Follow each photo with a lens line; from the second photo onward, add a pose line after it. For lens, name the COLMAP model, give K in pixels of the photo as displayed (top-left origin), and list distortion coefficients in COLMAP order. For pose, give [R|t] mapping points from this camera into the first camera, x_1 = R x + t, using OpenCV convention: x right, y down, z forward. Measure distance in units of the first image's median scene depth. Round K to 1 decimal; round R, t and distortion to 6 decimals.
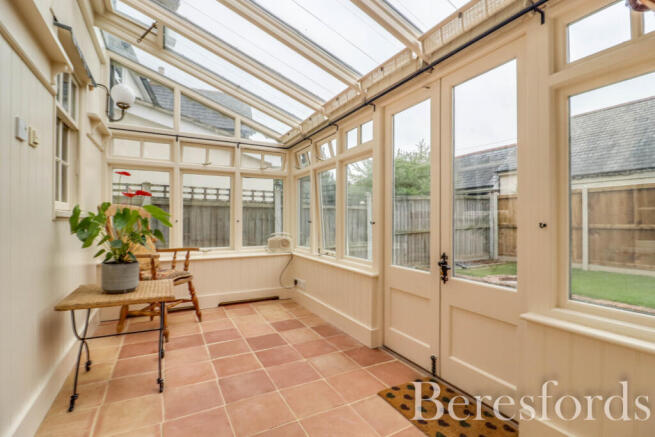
lens RADIAL K [[305.9, 0, 327.6], [0, 305.9, 215.6], [0, 0, 1]] dist [-0.001291, -0.001794]
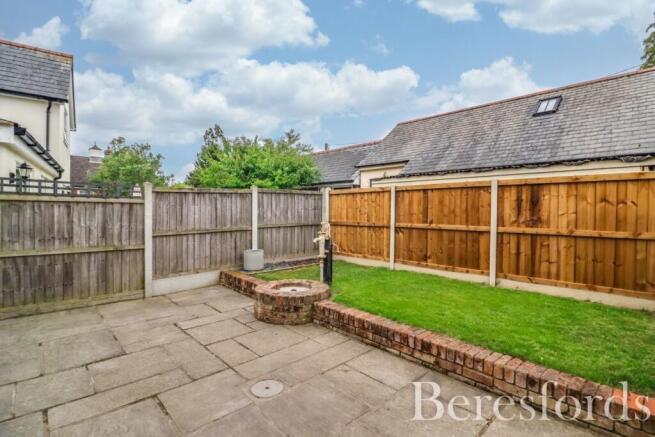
lens RADIAL K [[305.9, 0, 327.1], [0, 305.9, 219.0], [0, 0, 1]] dist [-0.001291, -0.001794]
pose [[0.969462, 0.007288, 0.245132, 0.398851], [-0.017229, 0.999113, 0.038432, -0.018127], [-0.244635, -0.041482, 0.968728, 0.096930]]
